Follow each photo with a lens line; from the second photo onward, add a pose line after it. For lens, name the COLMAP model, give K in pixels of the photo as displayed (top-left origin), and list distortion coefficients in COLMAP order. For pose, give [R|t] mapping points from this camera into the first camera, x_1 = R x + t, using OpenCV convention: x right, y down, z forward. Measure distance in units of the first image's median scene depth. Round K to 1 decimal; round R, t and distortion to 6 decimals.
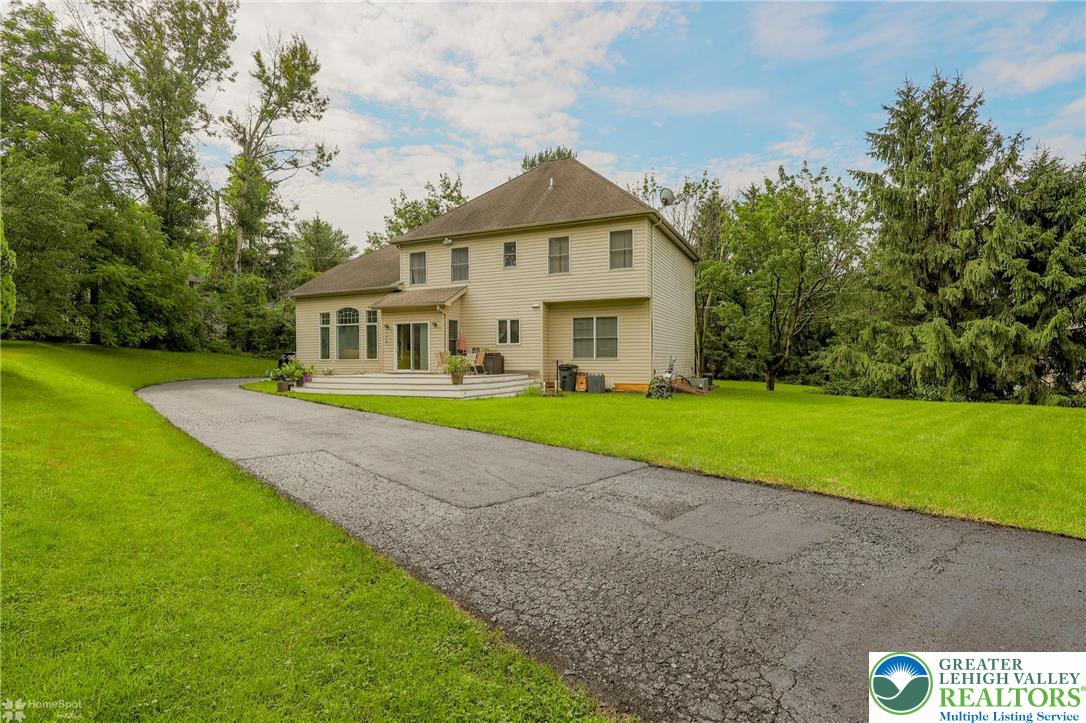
lens RADIAL K [[555.1, 0, 544.3], [0, 555.1, 373.8], [0, 0, 1]] dist [-0.000806, -0.000360]
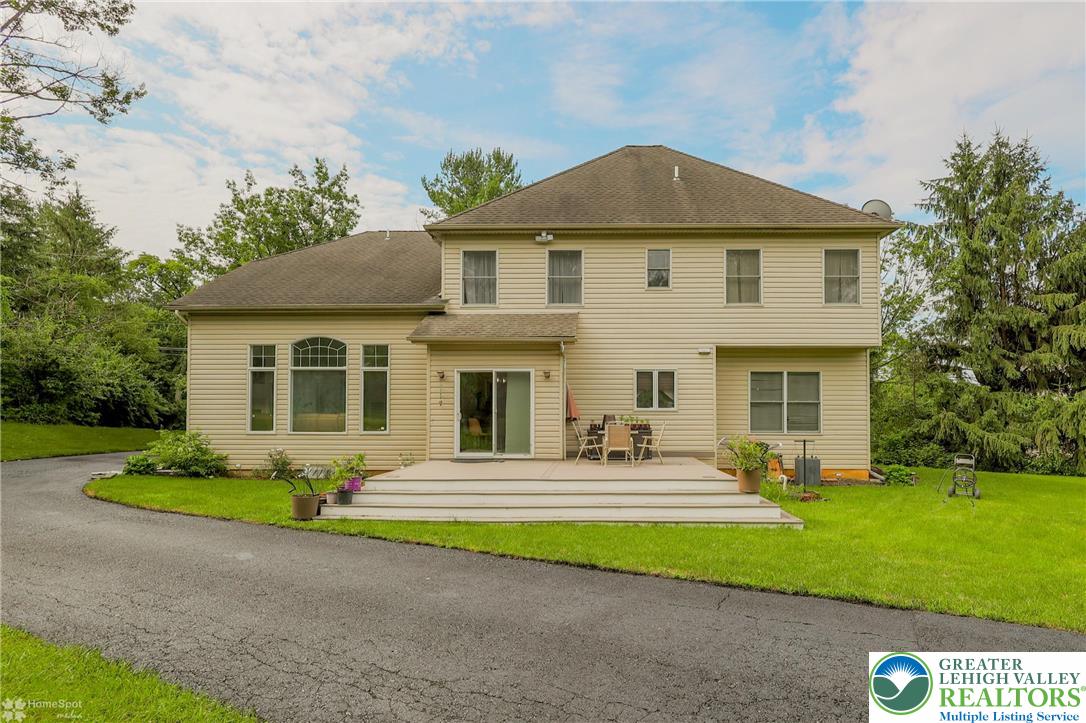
lens RADIAL K [[628.0, 0, 544.3], [0, 628.0, 391.4], [0, 0, 1]] dist [-0.007434, -0.000617]
pose [[0.913492, 0.025574, 0.406052, -0.403732], [0.005812, 0.997100, -0.075876, -0.018093], [-0.406815, 0.071672, 0.910695, 0.352226]]
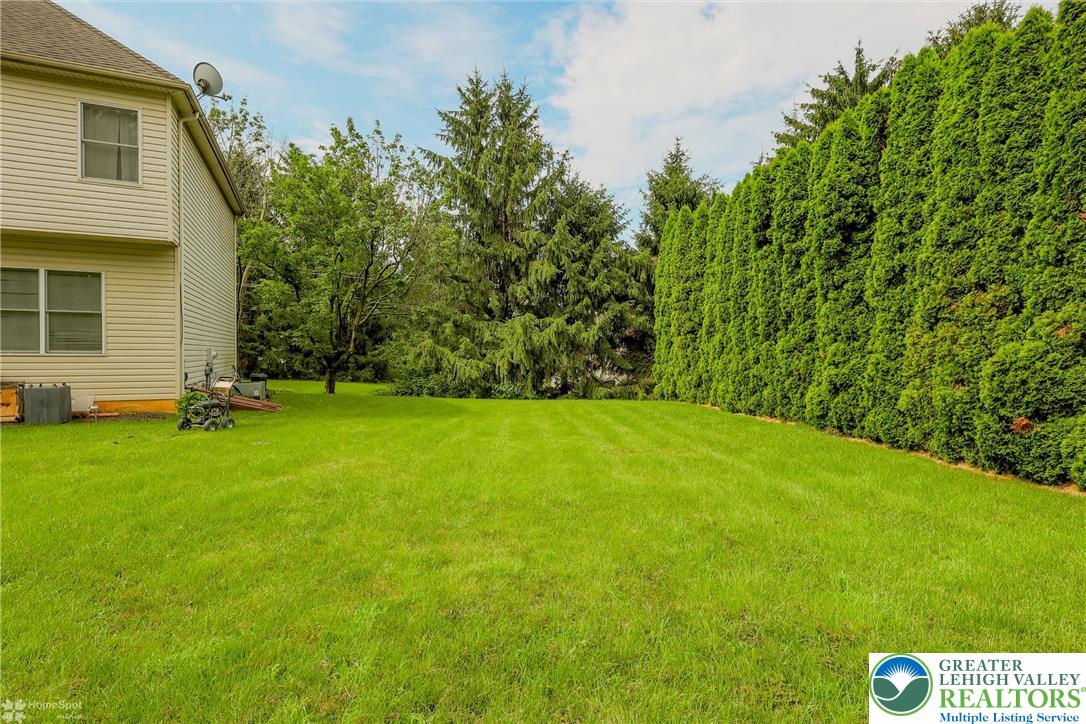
lens RADIAL K [[532.4, 0, 543.0], [0, 532.4, 362.0], [0, 0, 1]] dist [-0.003456, 0.000135]
pose [[0.660251, -0.006915, 0.751013, 0.024588], [0.013461, 0.999906, -0.002628, -0.010281], [-0.750924, 0.011845, 0.660282, 0.292971]]
